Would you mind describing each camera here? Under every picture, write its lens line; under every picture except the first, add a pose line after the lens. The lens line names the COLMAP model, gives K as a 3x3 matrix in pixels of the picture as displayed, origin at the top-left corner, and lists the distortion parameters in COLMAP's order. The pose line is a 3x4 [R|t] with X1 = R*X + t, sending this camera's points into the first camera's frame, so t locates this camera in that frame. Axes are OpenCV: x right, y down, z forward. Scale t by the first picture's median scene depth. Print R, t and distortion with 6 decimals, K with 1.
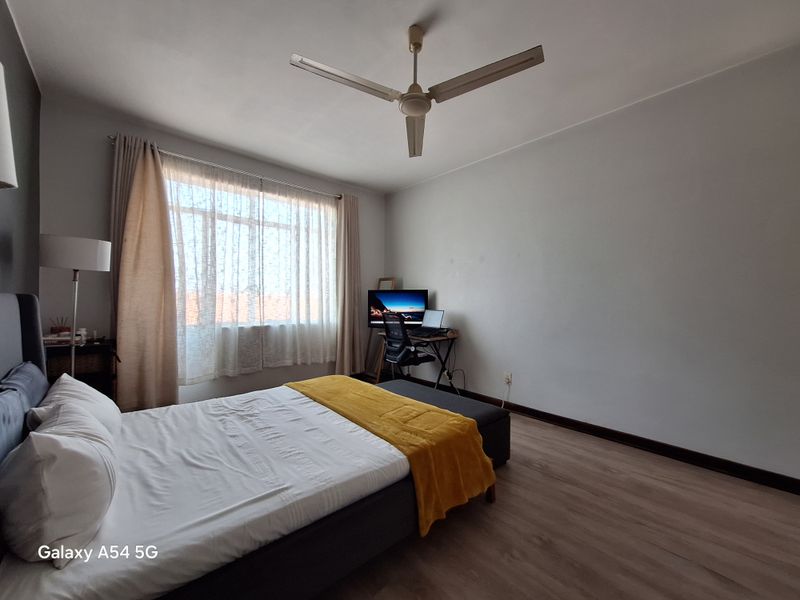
lens RADIAL K [[318.0, 0, 402.5], [0, 318.0, 299.1], [0, 0, 1]] dist [-0.002332, -0.000062]
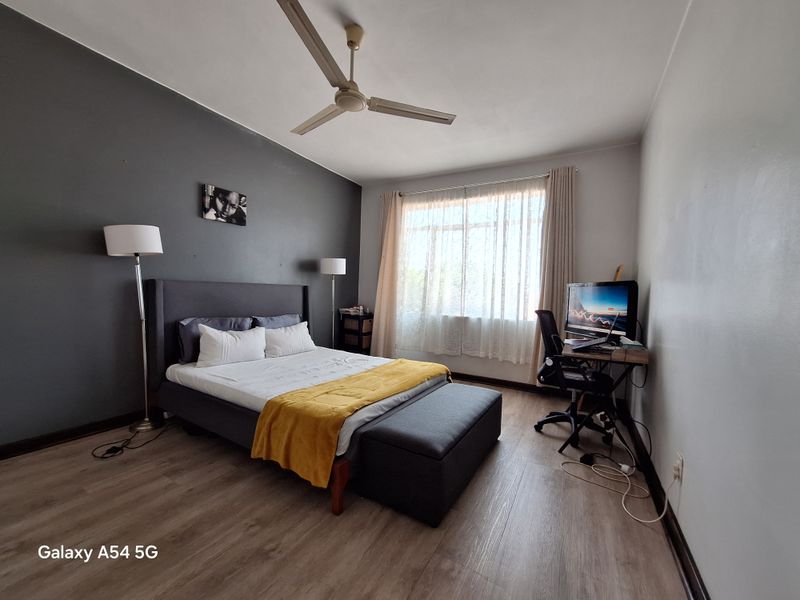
lens RADIAL K [[318.0, 0, 402.5], [0, 318.0, 299.1], [0, 0, 1]] dist [-0.002332, -0.000062]
pose [[0.312721, 0.021562, -0.949600, 0.568322], [-0.032037, 0.999413, 0.012143, 0.014064], [0.949305, 0.026625, 0.313228, 0.433357]]
